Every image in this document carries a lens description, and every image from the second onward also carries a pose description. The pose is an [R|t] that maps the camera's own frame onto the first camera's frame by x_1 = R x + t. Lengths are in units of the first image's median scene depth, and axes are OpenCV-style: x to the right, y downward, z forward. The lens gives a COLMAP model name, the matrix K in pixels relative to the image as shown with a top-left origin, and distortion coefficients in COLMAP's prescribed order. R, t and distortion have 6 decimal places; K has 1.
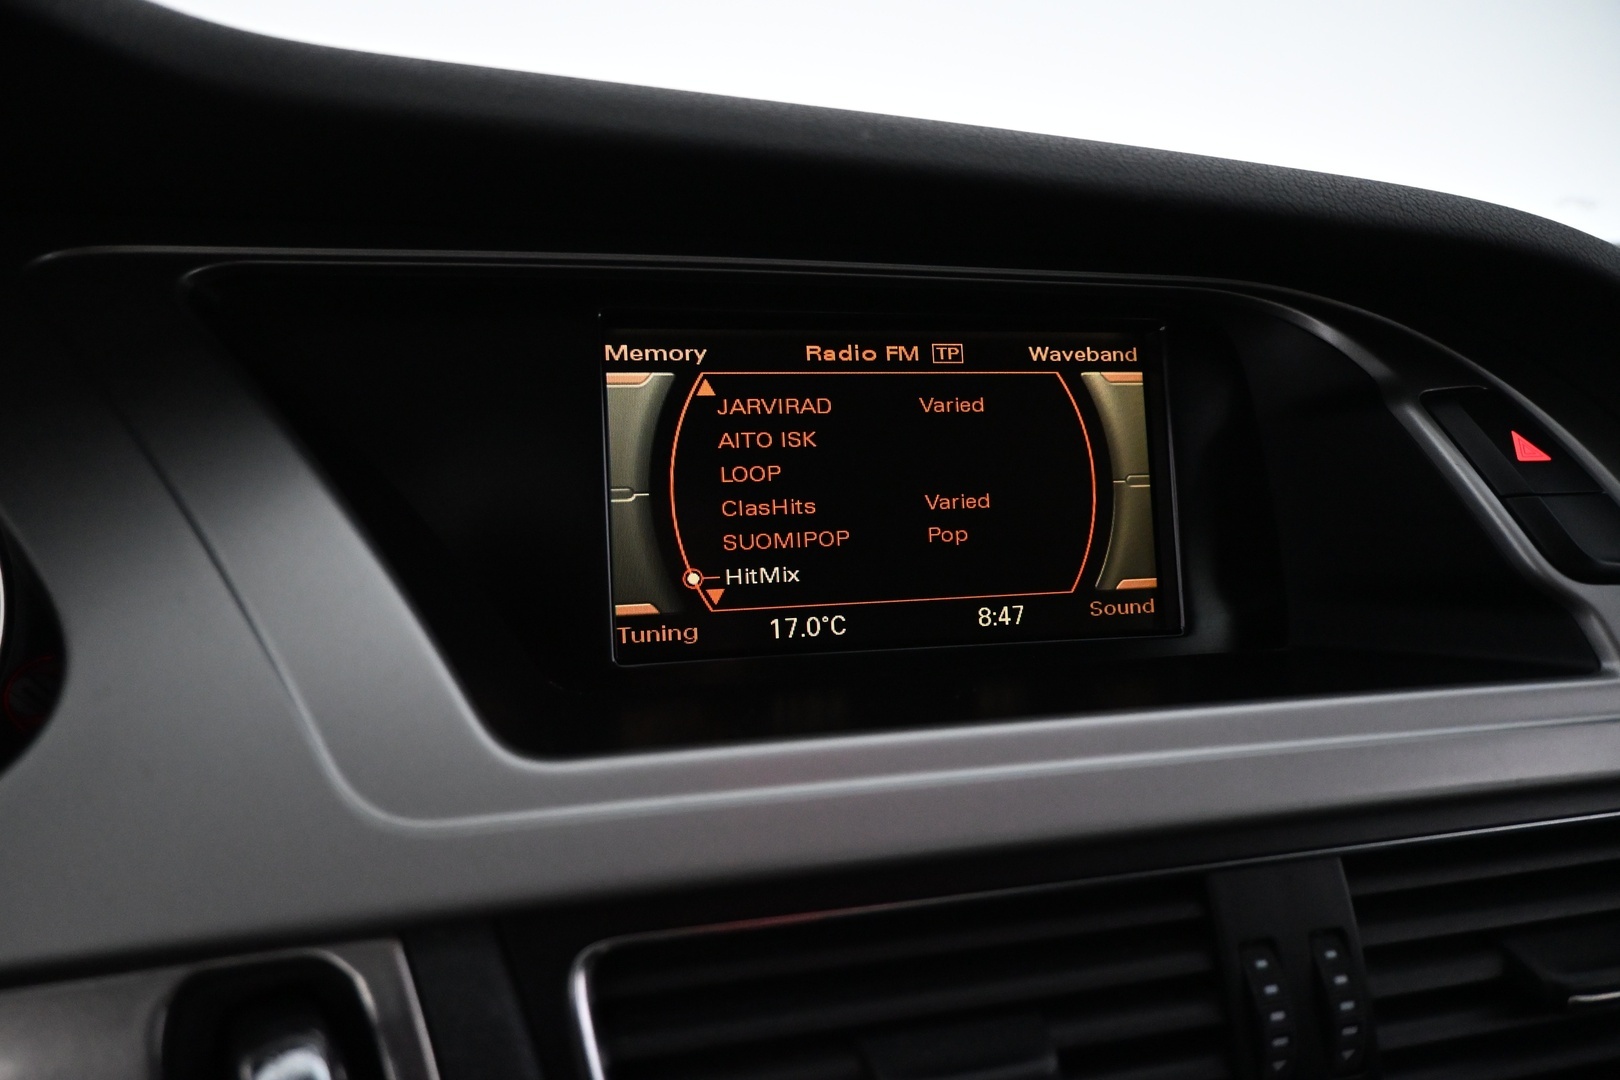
lens RADIAL K [[1111.3, 0, 810.2], [0, 1111.3, 535.7], [0, 0, 1]] dist [0.002198, 0.003406]
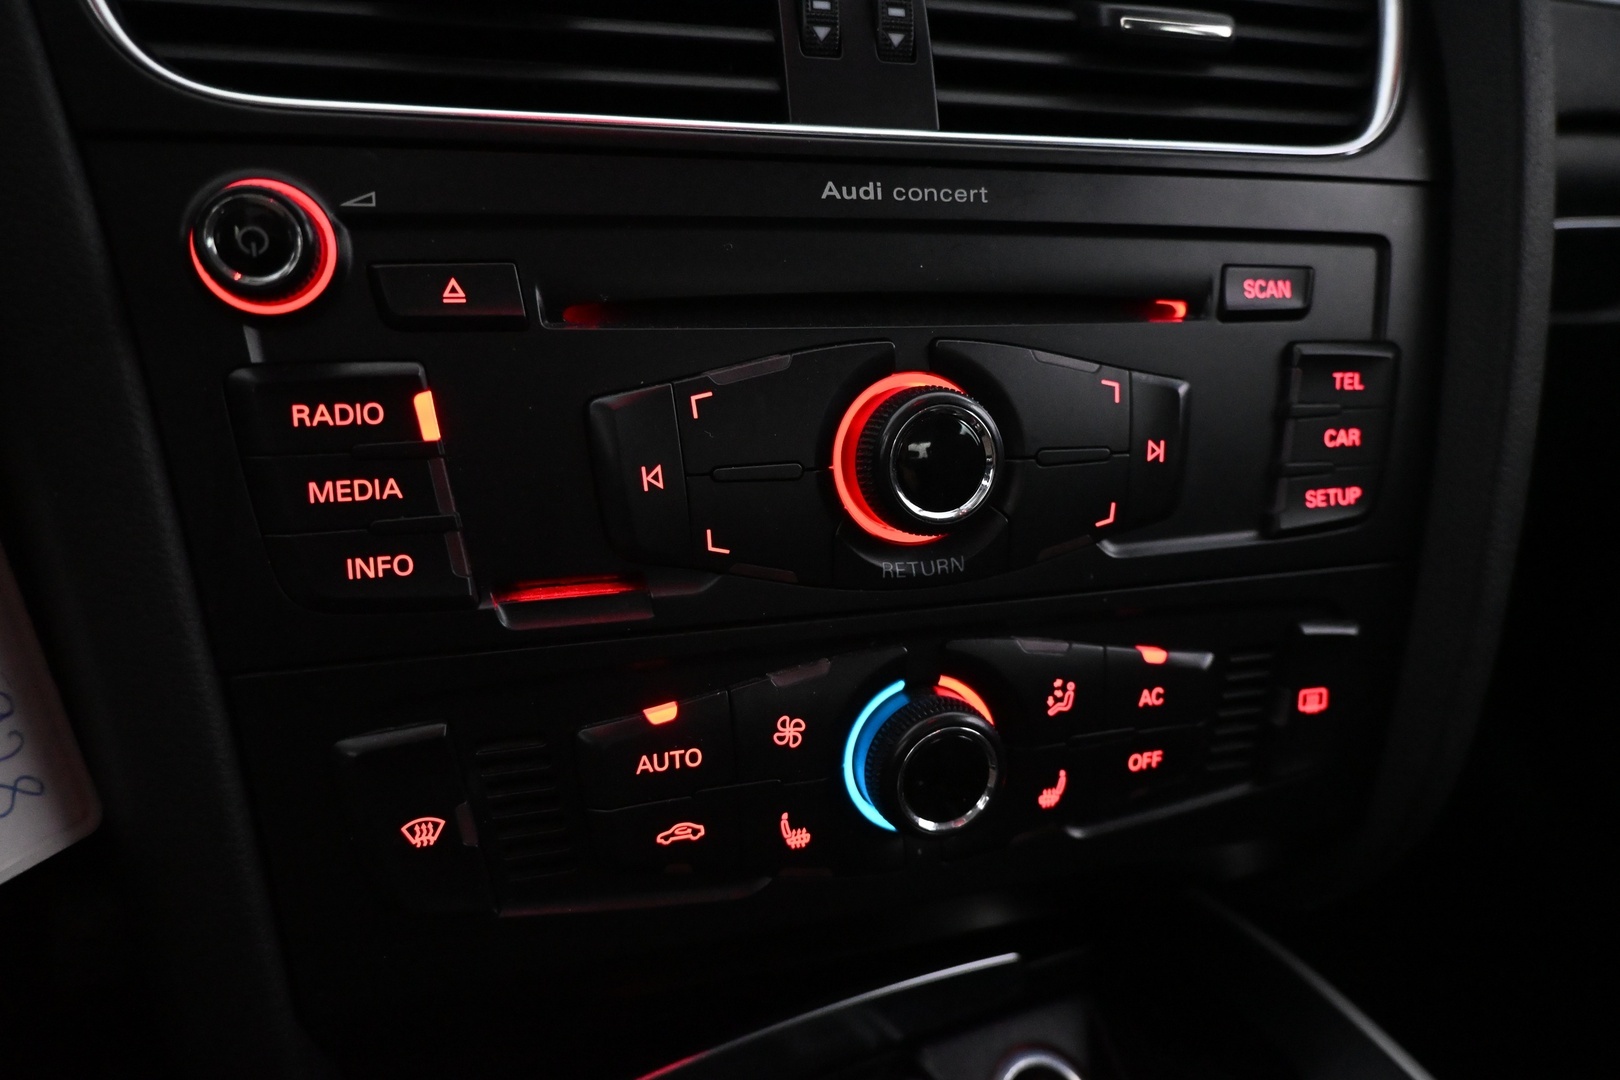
lens RADIAL K [[1111.3, 0, 810.2], [0, 1111.3, 535.7], [0, 0, 1]] dist [0.002198, 0.003406]
pose [[0.997601, -0.016641, 0.067189, 0.249956], [0.013531, 0.998828, 0.046481, 0.656162], [-0.067883, -0.045461, 0.996657, -0.015645]]
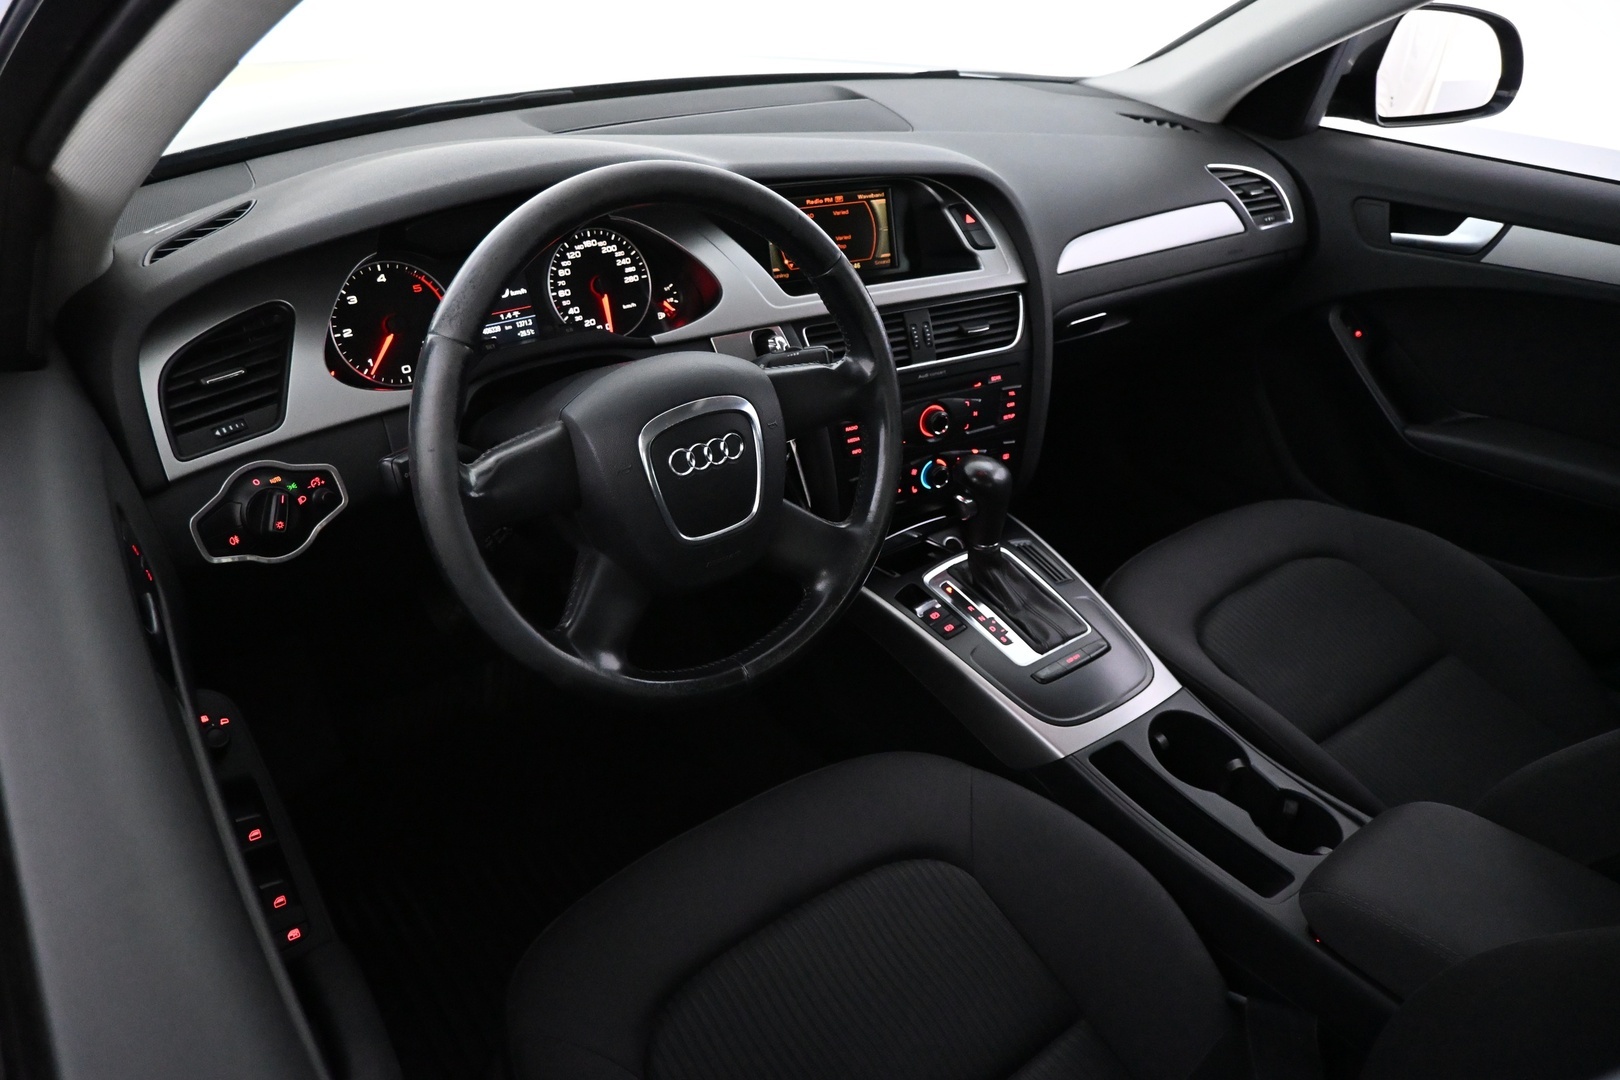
lens RADIAL K [[1111.3, 0, 810.2], [0, 1111.3, 535.7], [0, 0, 1]] dist [0.002198, 0.003406]
pose [[0.965628, -0.123758, 0.228577, -1.078725], [0.051785, 0.953346, 0.297404, -0.213298], [-0.254719, -0.275345, 0.926986, -3.119132]]
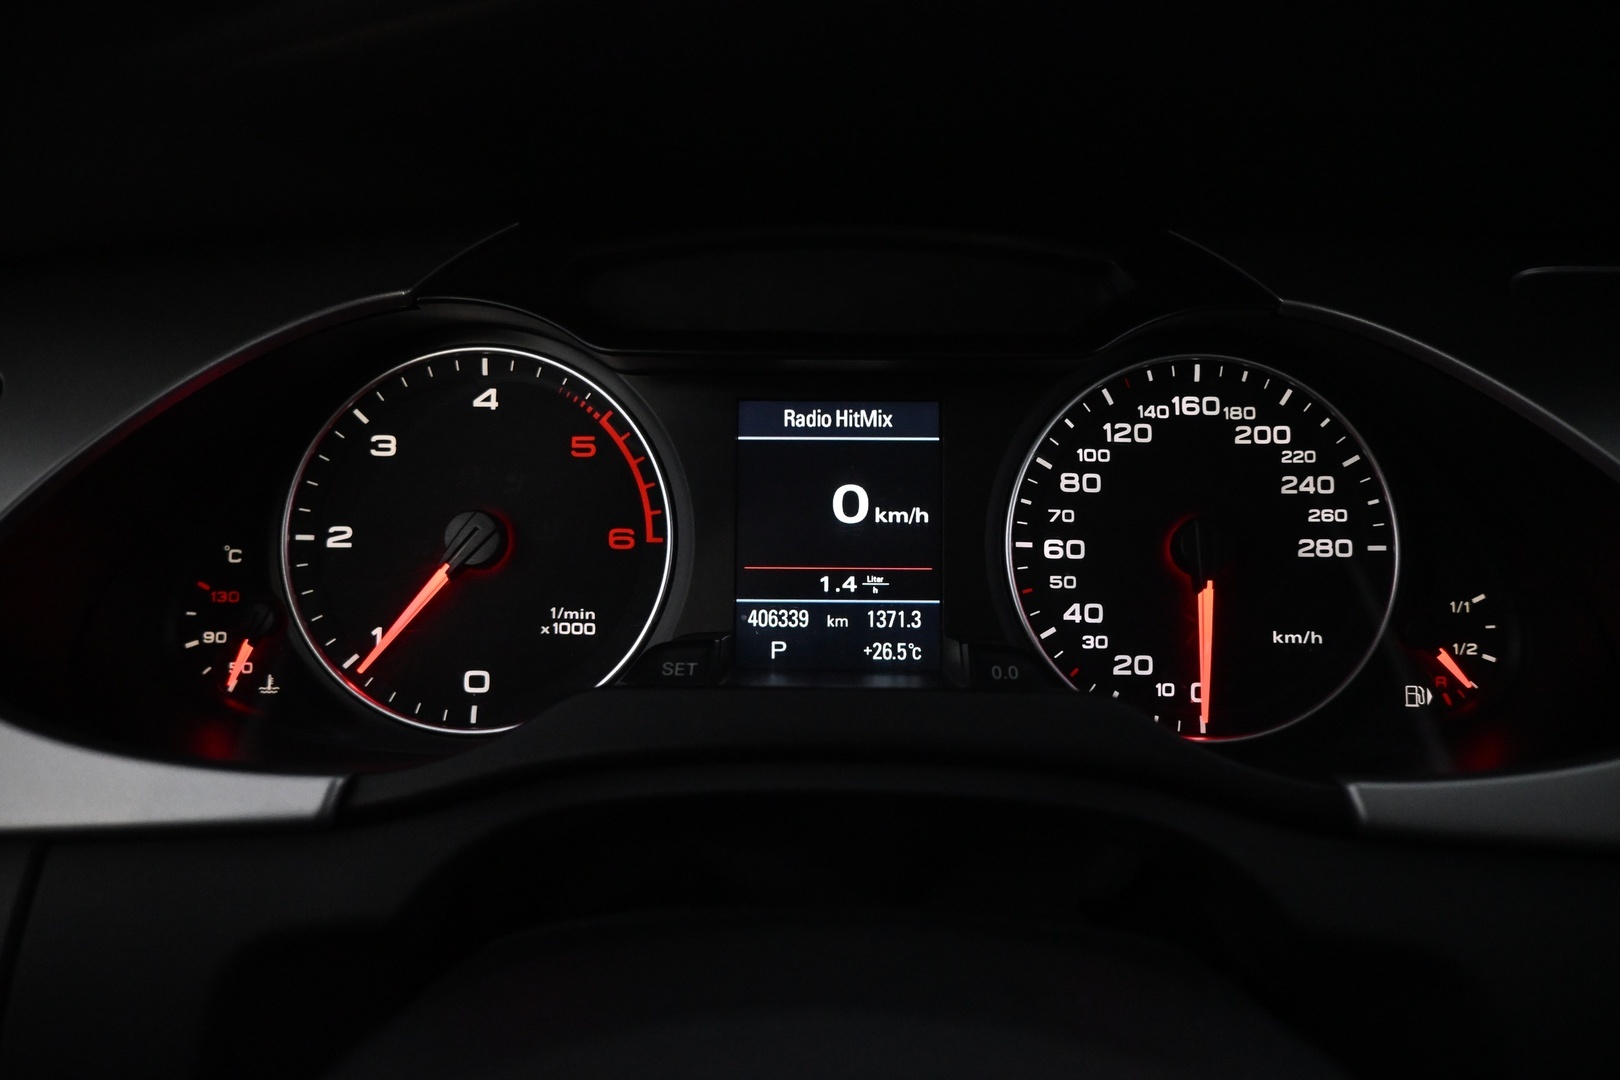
lens RADIAL K [[1111.3, 0, 810.2], [0, 1111.3, 535.7], [0, 0, 1]] dist [0.002198, 0.003406]
pose [[0.922086, 0.090699, -0.376205, -0.743627], [-0.088763, 0.995798, 0.022516, 0.060018], [0.376667, 0.012631, 0.926263, -0.345404]]
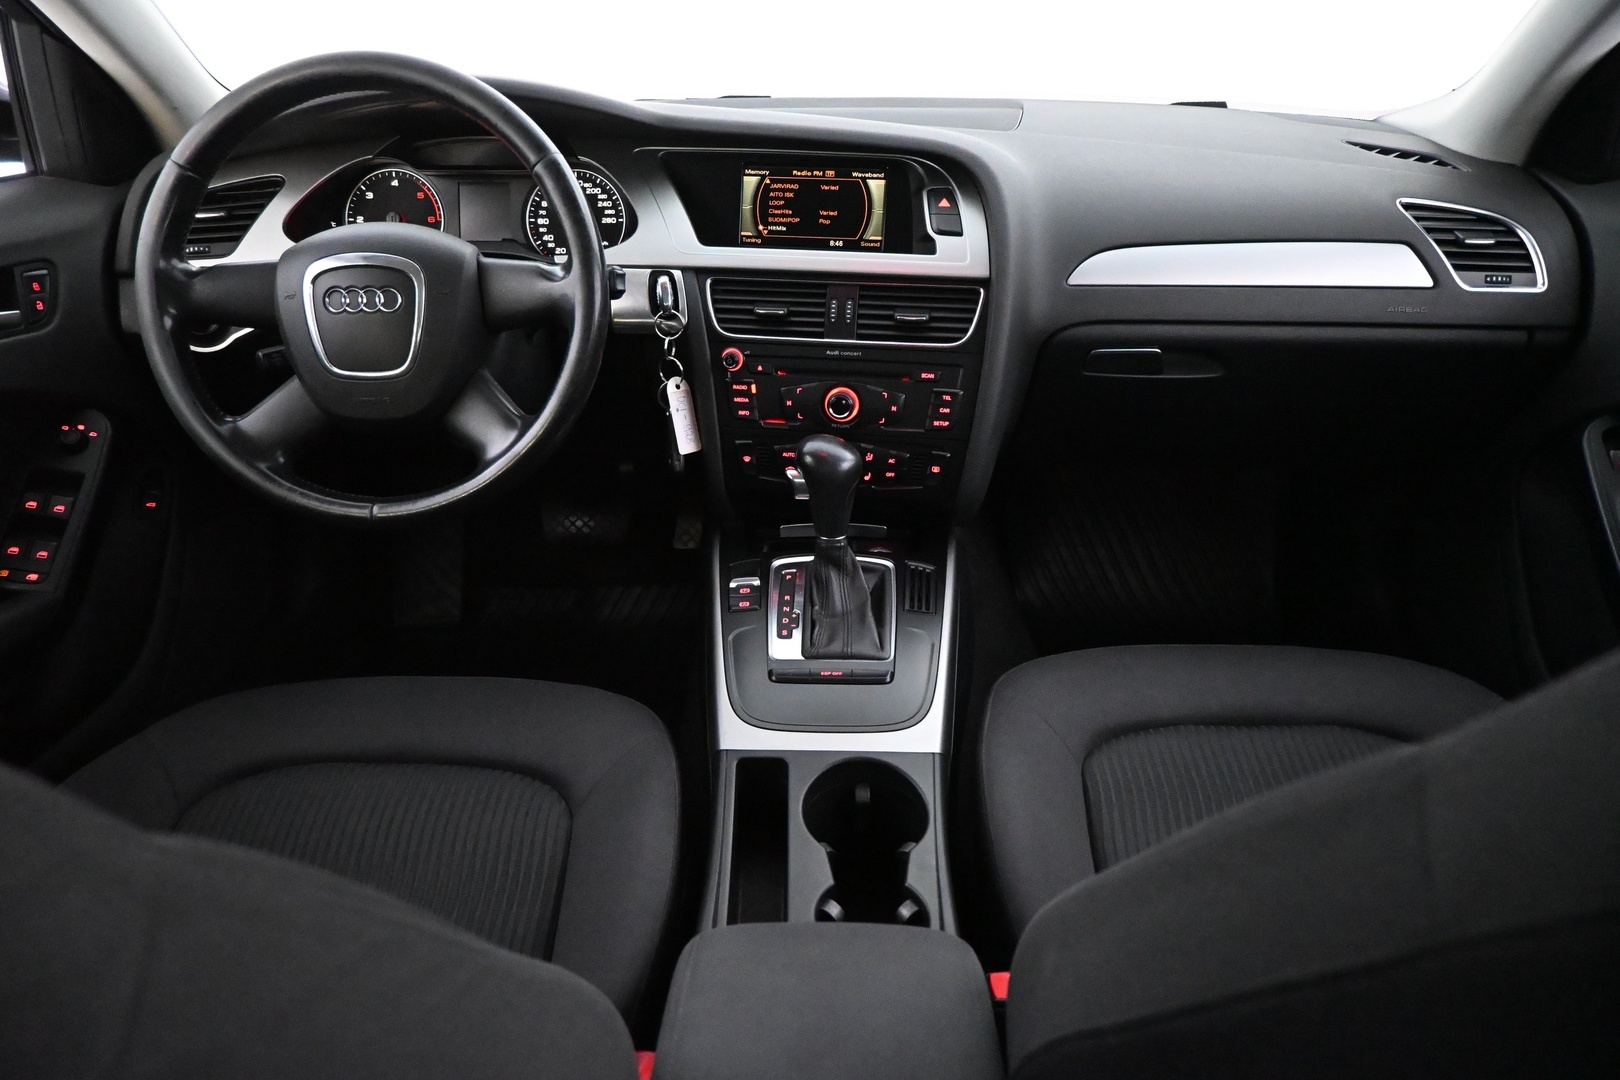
lens RADIAL K [[1111.3, 0, 810.2], [0, 1111.3, 535.7], [0, 0, 1]] dist [0.002198, 0.003406]
pose [[0.915883, 0.151340, -0.371826, 1.789445], [-0.081926, 0.977189, 0.195935, 0.335138], [0.392997, -0.148991, 0.907389, -2.900062]]
